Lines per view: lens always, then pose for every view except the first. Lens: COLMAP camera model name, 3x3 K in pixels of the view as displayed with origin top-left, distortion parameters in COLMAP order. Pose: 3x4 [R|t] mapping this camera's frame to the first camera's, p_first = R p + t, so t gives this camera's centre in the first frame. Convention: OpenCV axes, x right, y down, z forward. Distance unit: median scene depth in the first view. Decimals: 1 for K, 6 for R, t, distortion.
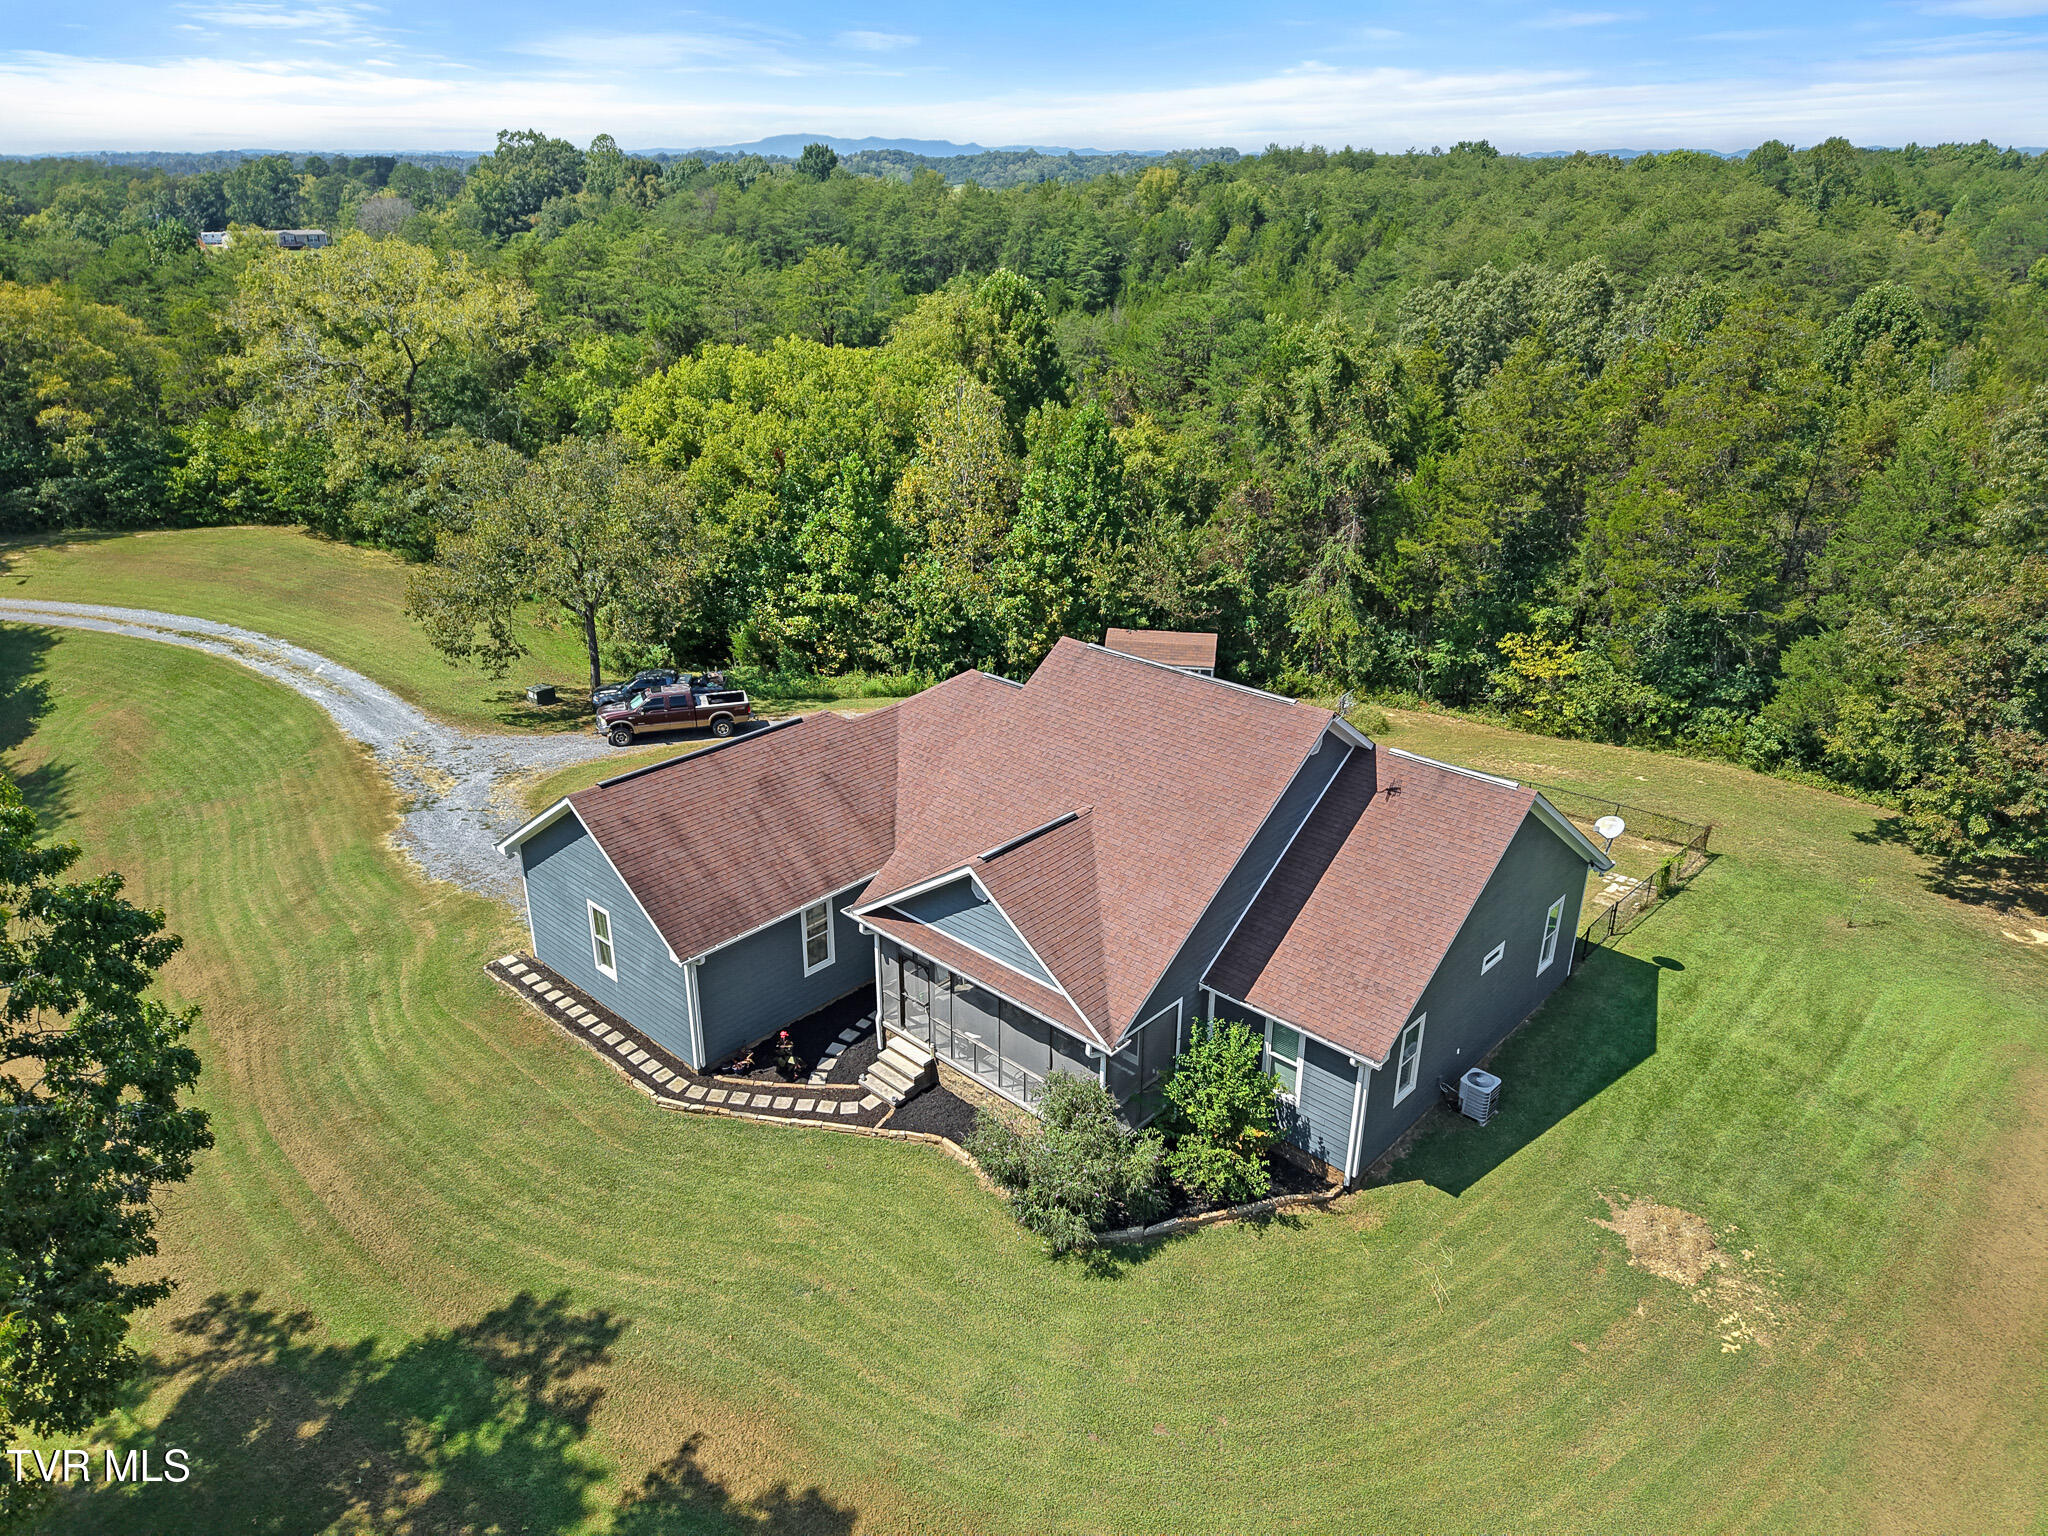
lens RADIAL K [[1365.0, 0, 1021.1], [0, 1365.0, 761.7], [0, 0, 1]] dist [0.012426, -0.006365]
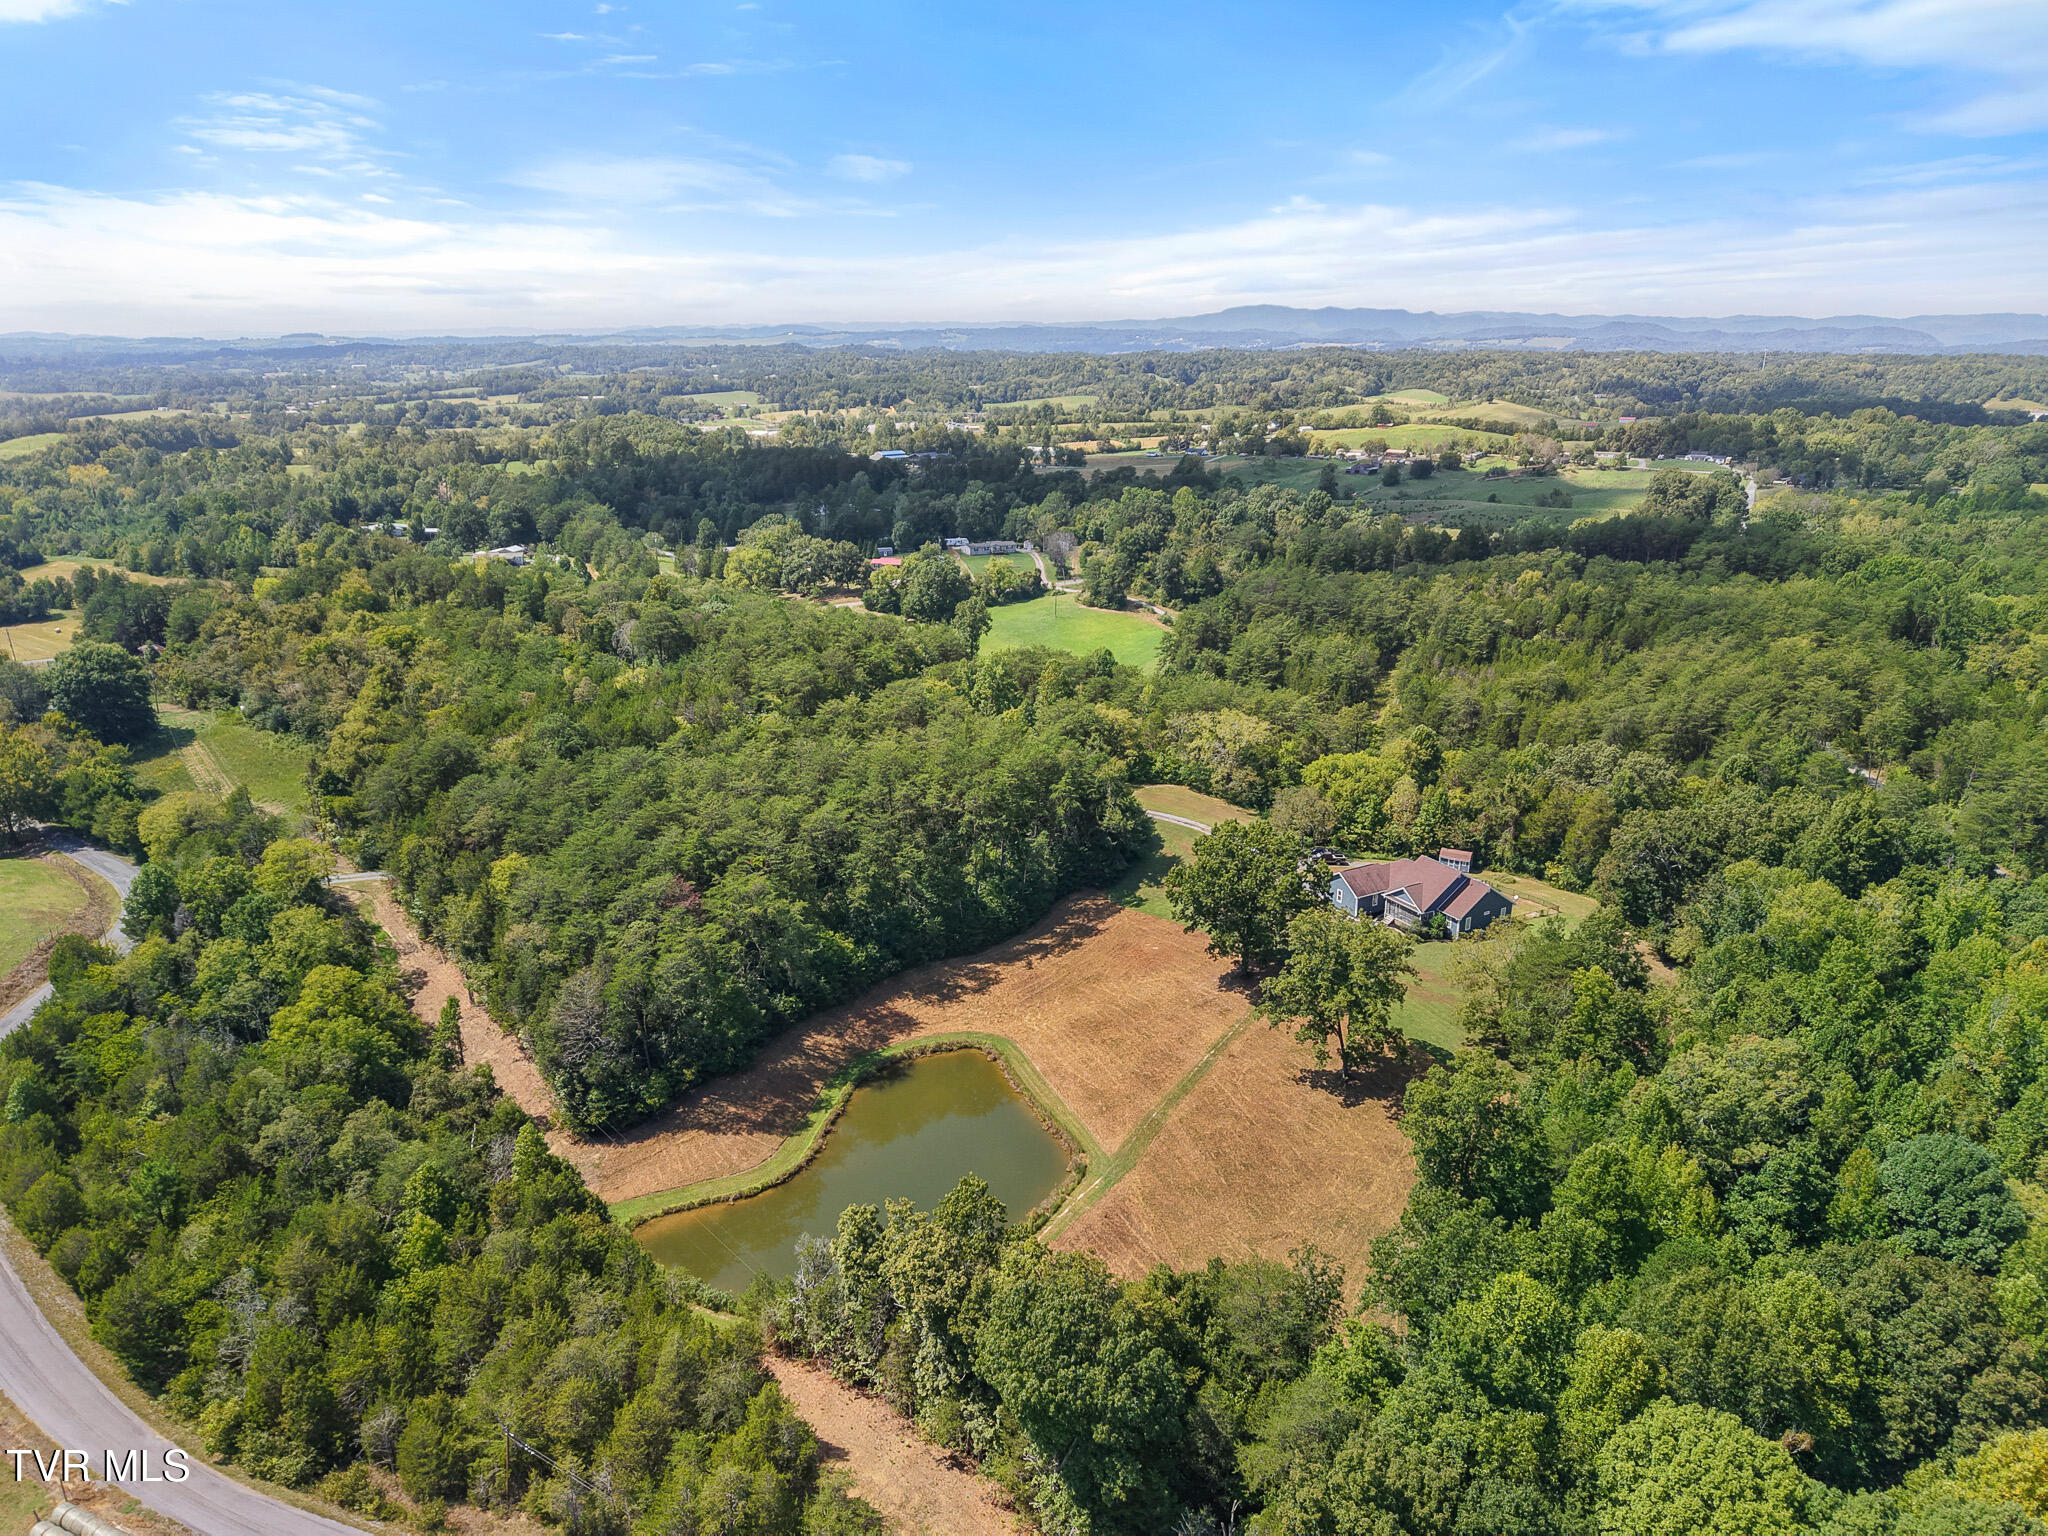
lens RADIAL K [[1365.0, 0, 1021.1], [0, 1365.0, 761.7], [0, 0, 1]] dist [0.012426, -0.006365]
pose [[0.952813, 0.085030, -0.291405, 0.070293], [-0.115929, 0.989132, -0.090431, 0.259980], [0.280549, 0.119946, 0.952316, -5.408763]]
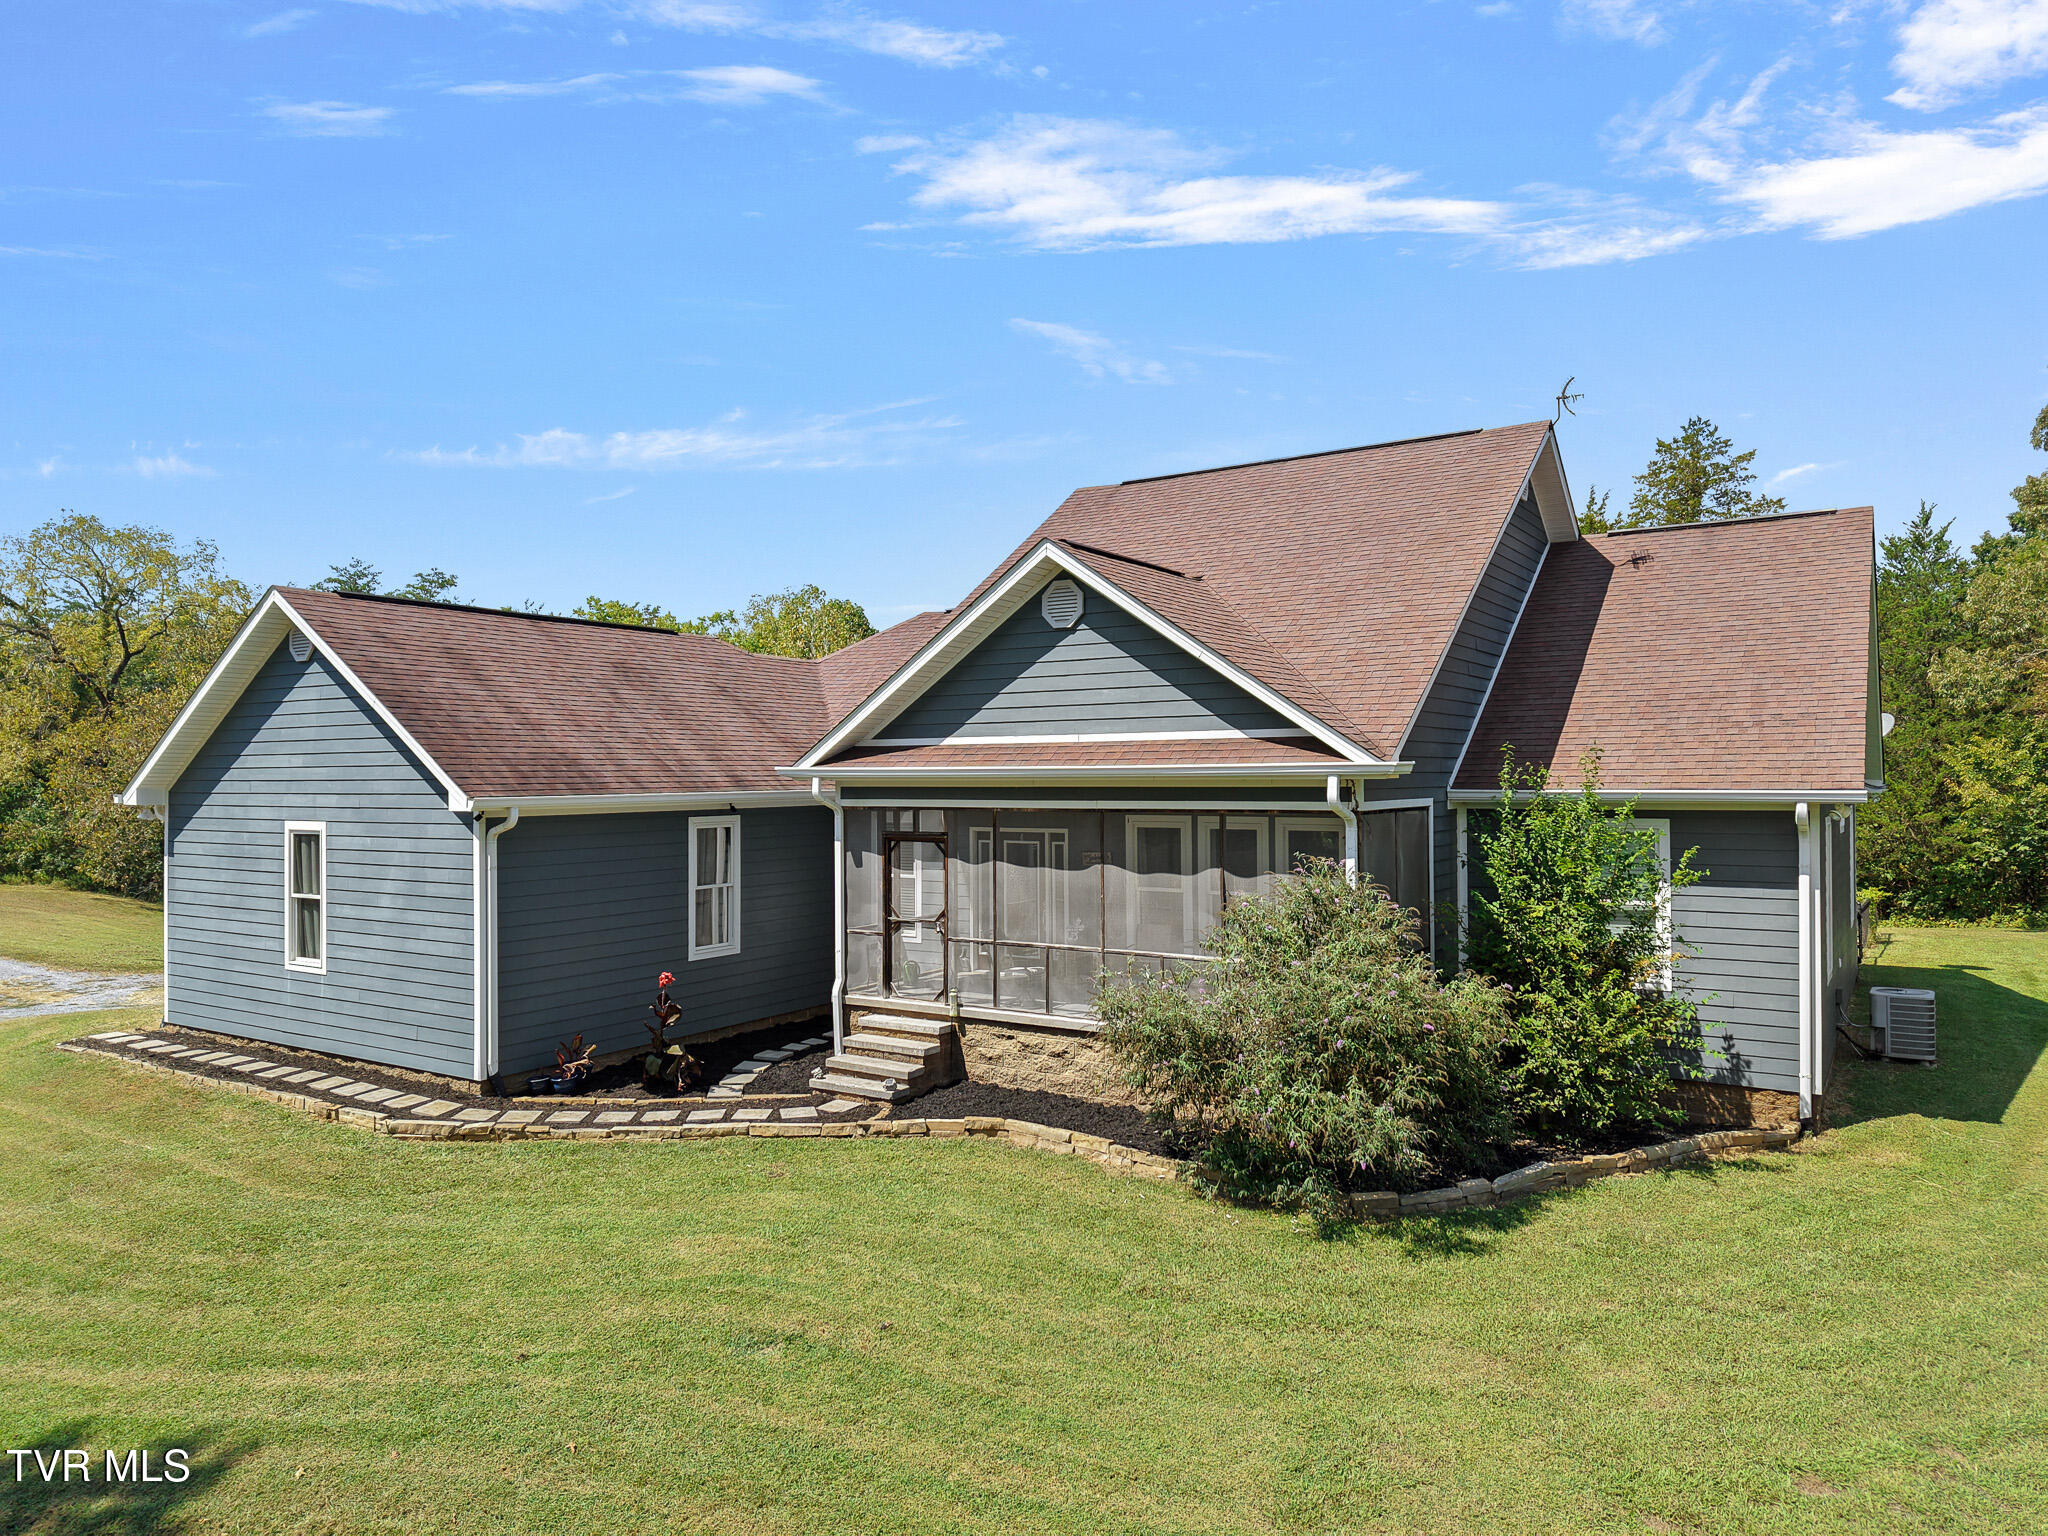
lens RADIAL K [[1365.0, 0, 1021.1], [0, 1365.0, 761.7], [0, 0, 1]] dist [0.012426, -0.006365]
pose [[0.985249, -0.007609, 0.170959, -0.124231], [0.076102, 0.914273, -0.397887, 0.326208], [-0.153276, 0.405028, 0.901365, 0.461715]]
